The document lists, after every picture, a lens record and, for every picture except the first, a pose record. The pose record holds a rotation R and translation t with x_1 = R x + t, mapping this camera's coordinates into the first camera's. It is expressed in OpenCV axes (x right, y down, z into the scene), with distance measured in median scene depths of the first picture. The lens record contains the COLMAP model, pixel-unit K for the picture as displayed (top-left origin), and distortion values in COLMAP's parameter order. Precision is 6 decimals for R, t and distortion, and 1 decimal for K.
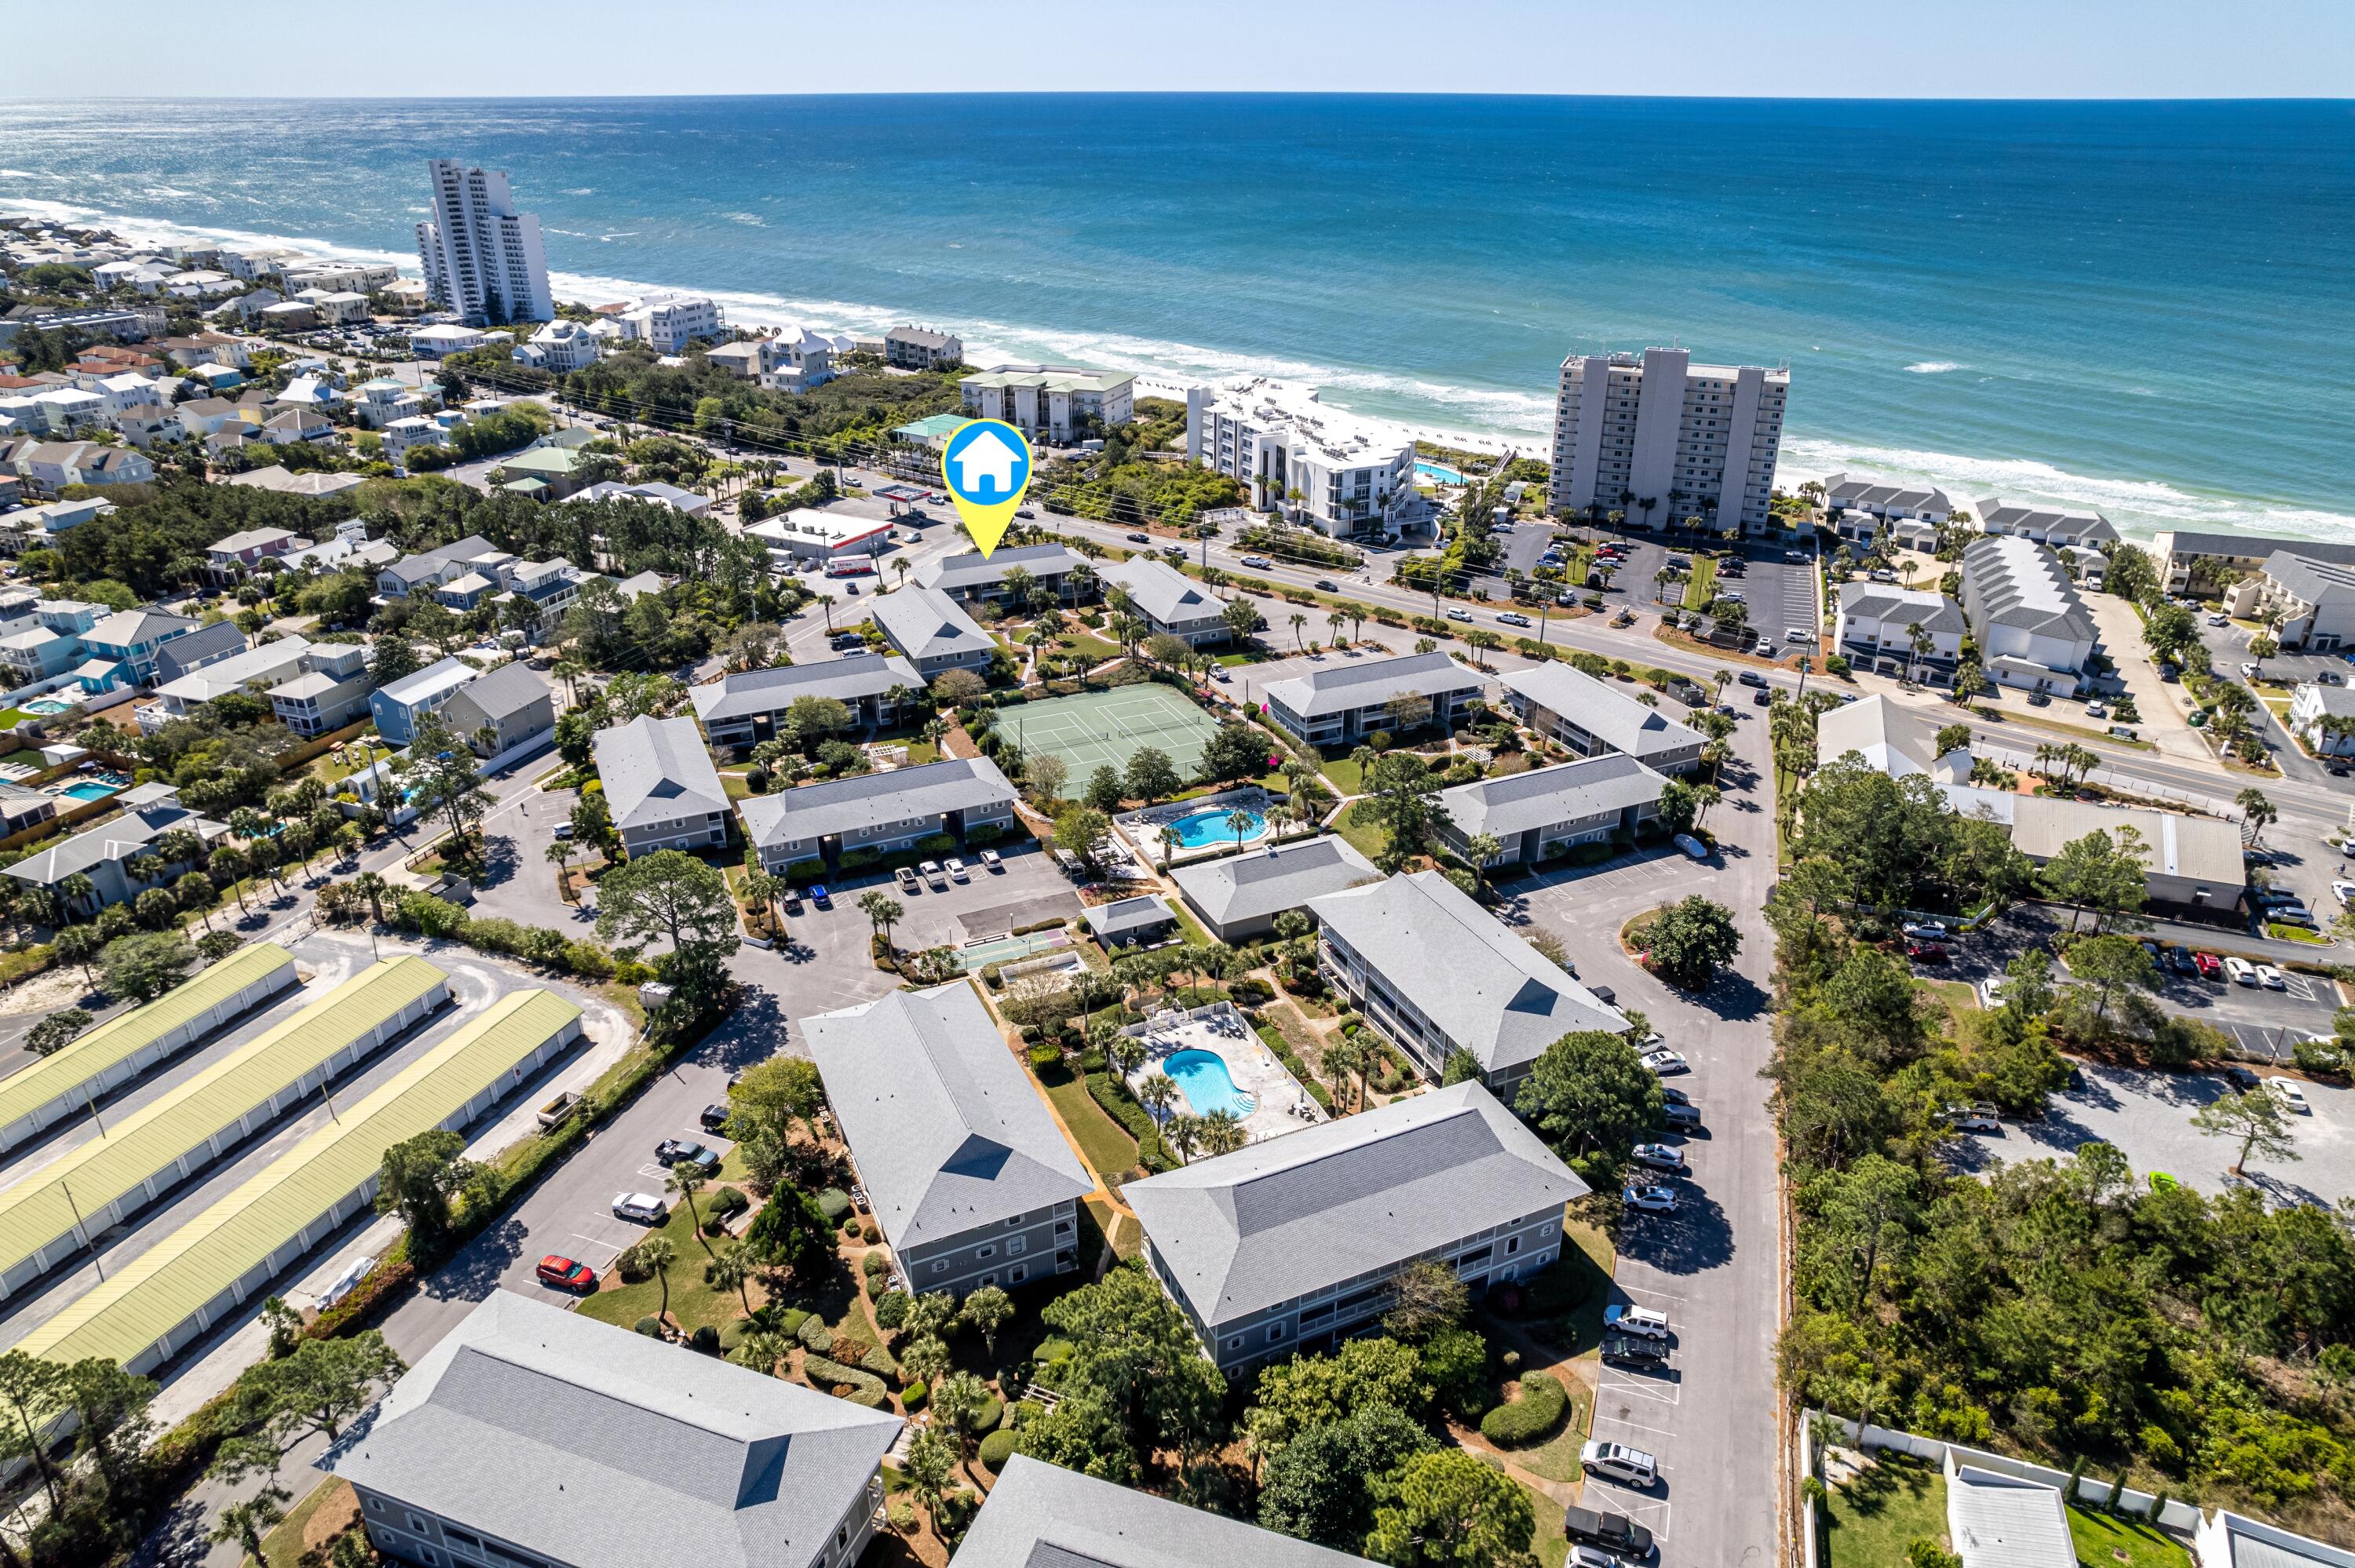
lens RADIAL K [[1504.6, 0, 1191.7], [0, 1504.6, 790.1], [0, 0, 1]] dist [-0.088655, 0.066193]
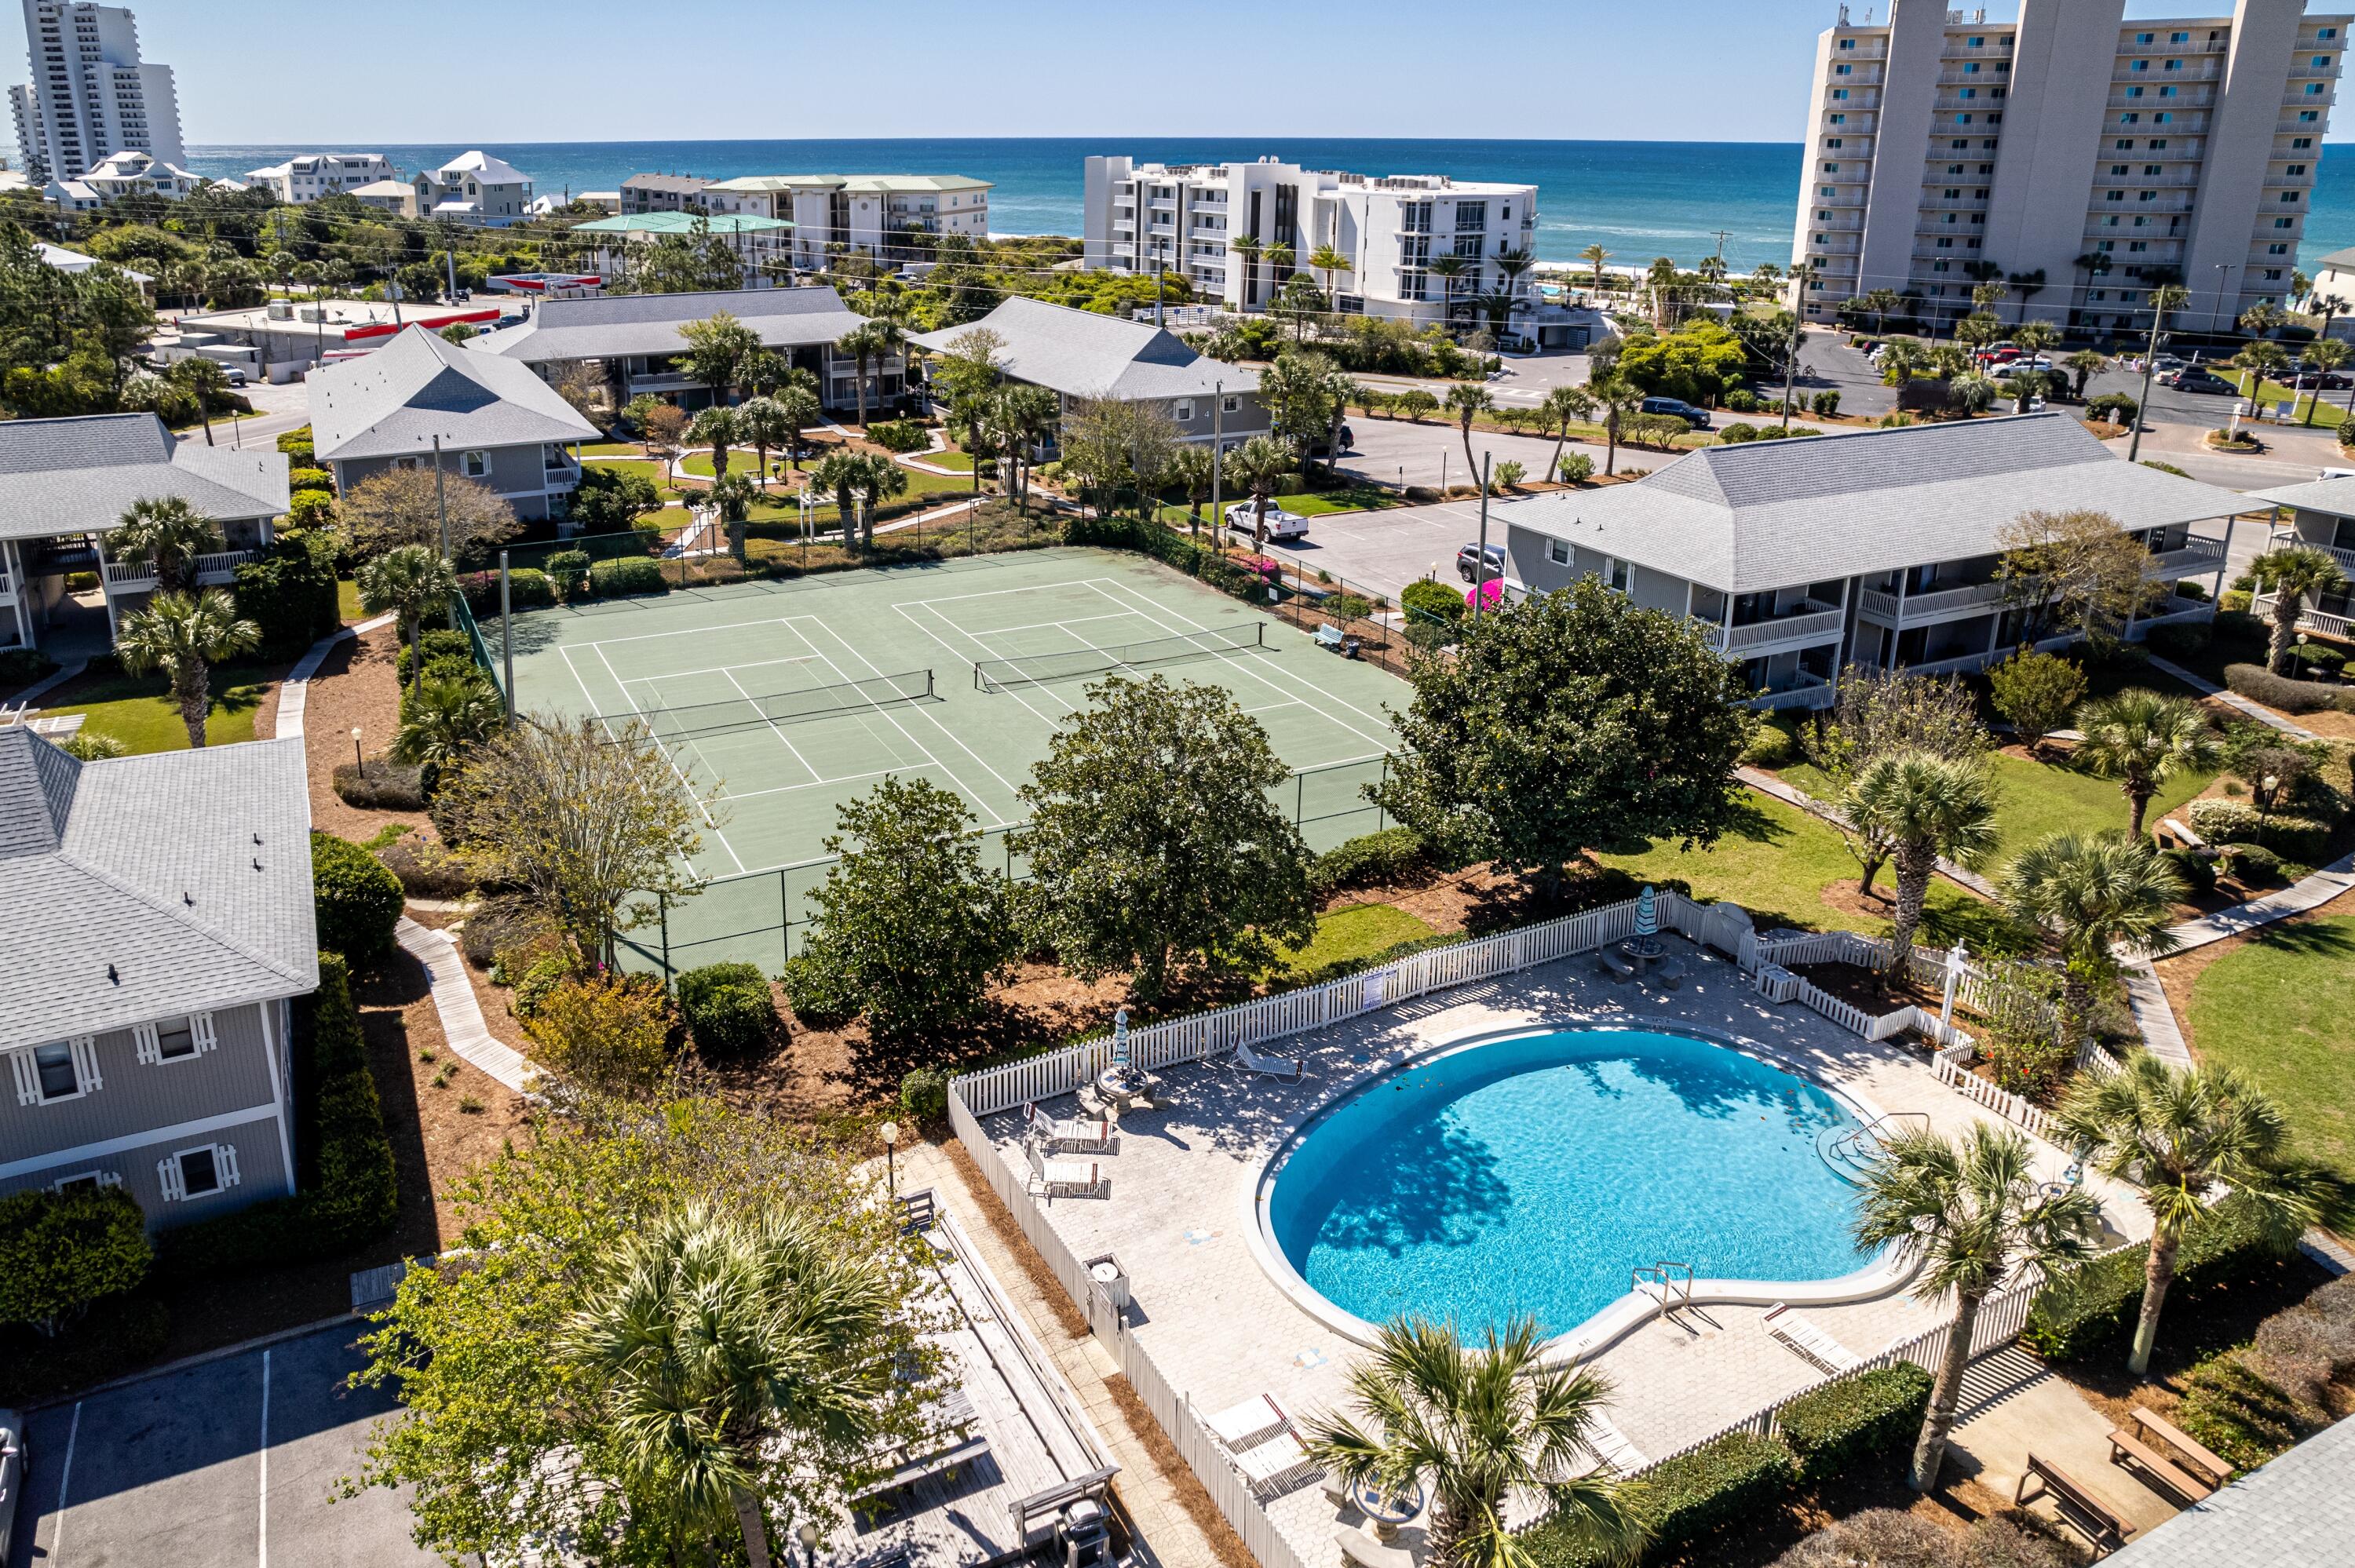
lens RADIAL K [[1504.6, 0, 1191.7], [0, 1504.6, 790.1], [0, 0, 1]] dist [-0.088655, 0.066193]
pose [[0.994396, -0.001208, 0.105713, -0.027988], [0.004478, 0.999519, -0.030702, -0.006428], [-0.105625, 0.031003, 0.993923, 0.534829]]
